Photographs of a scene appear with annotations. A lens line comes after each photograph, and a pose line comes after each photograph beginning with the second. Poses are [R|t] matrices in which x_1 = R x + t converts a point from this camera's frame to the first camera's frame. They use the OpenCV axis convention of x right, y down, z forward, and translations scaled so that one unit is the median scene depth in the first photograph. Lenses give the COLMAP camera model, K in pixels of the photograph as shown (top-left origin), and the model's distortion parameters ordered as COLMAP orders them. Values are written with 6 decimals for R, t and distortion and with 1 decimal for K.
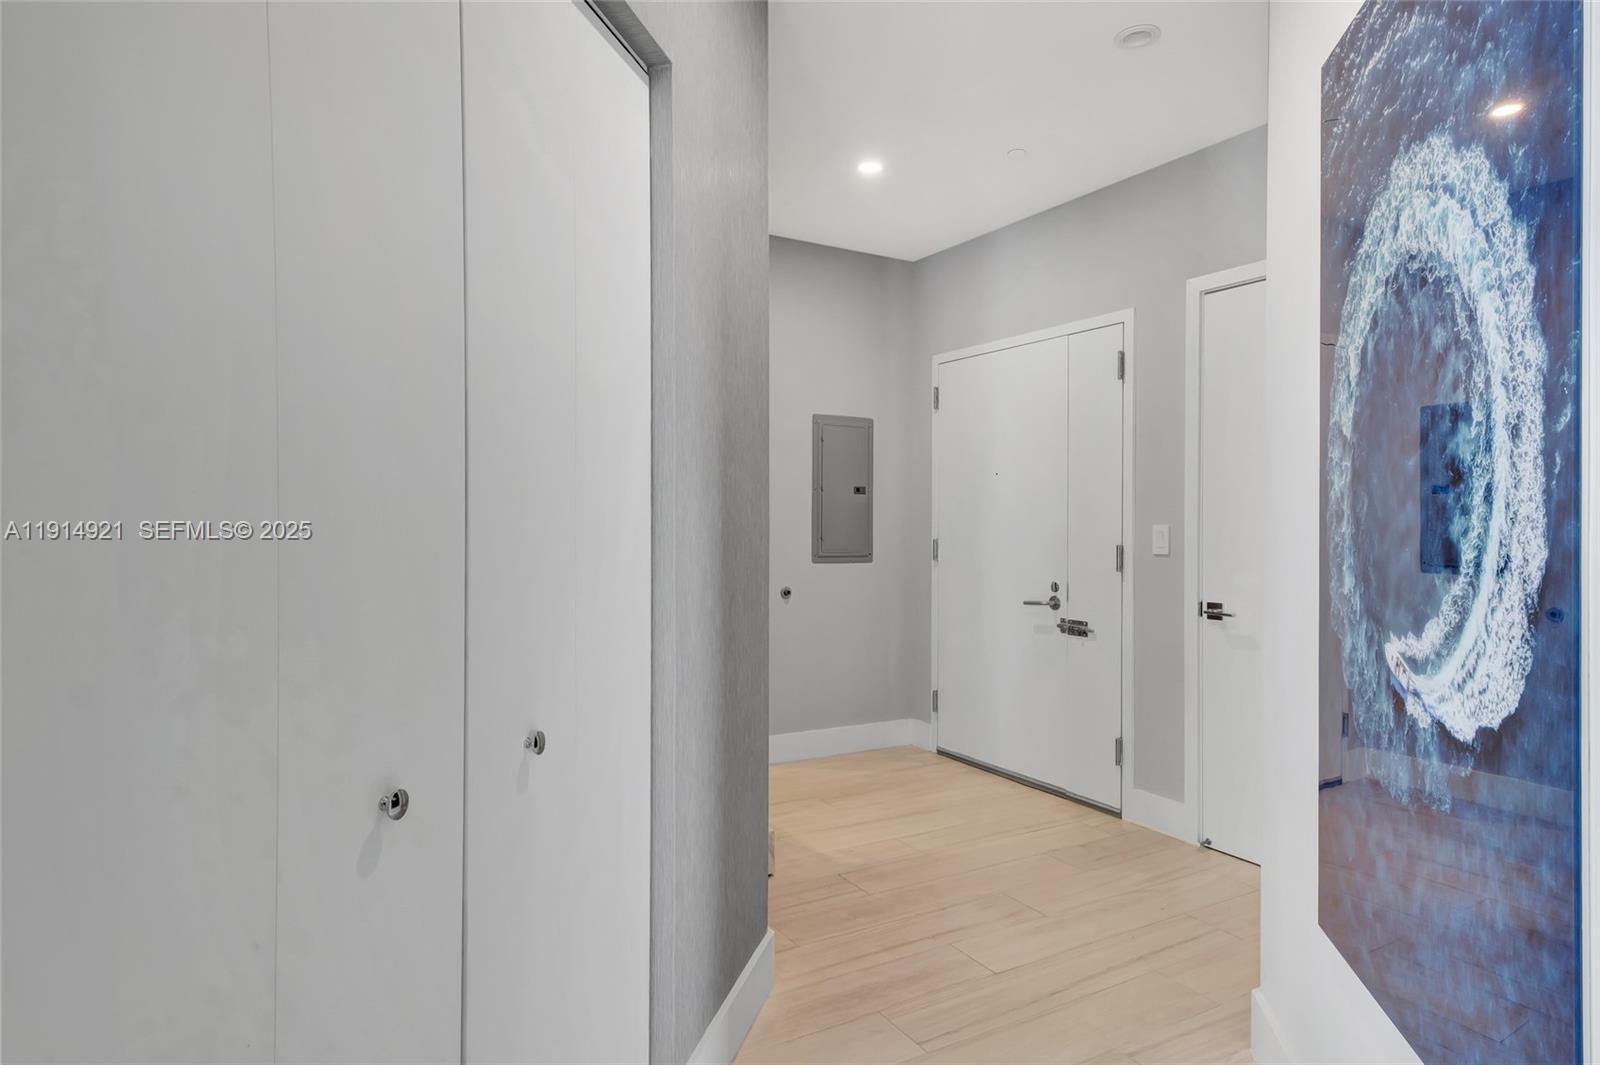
lens RADIAL K [[886.5, 0, 799.2], [0, 886.5, 515.5], [0, 0, 1]] dist [0.003363, -0.000231]
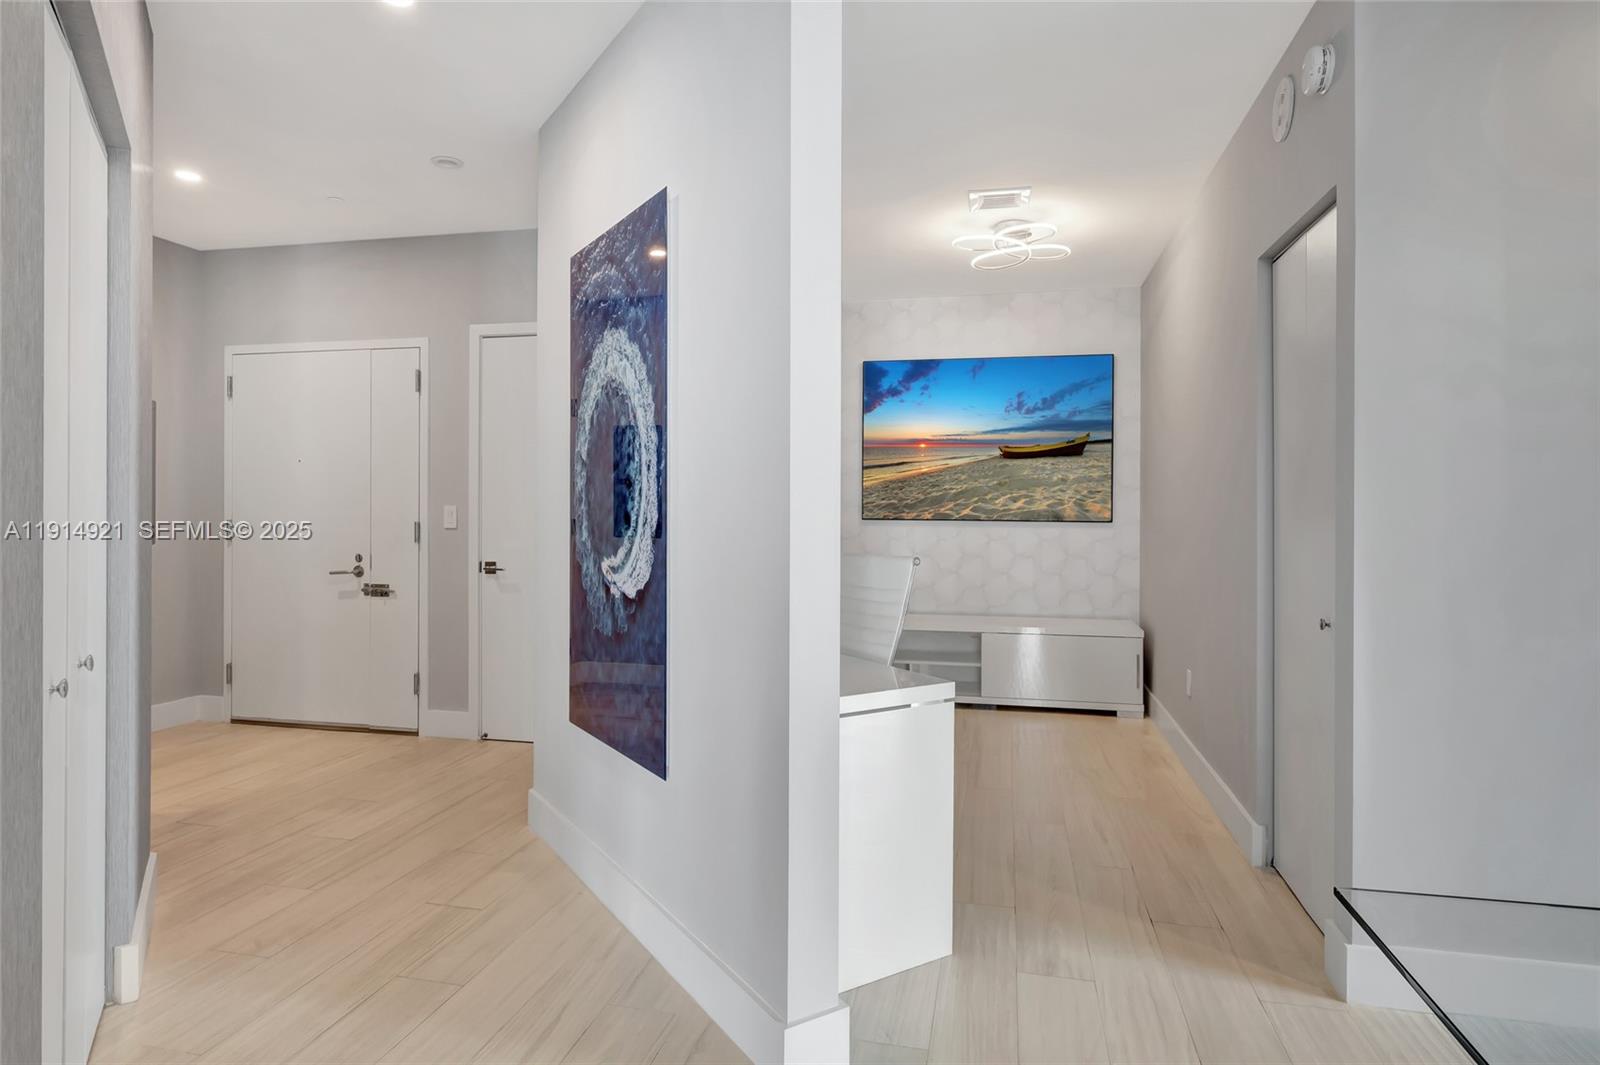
lens RADIAL K [[886.5, 0, 799.2], [0, 886.5, 515.5], [0, 0, 1]] dist [0.003363, -0.000231]
pose [[0.682636, -0.011958, 0.730661, -0.502776], [-0.003667, 0.999797, 0.019788, -0.007589], [-0.730750, -0.016188, 0.682454, -0.700394]]
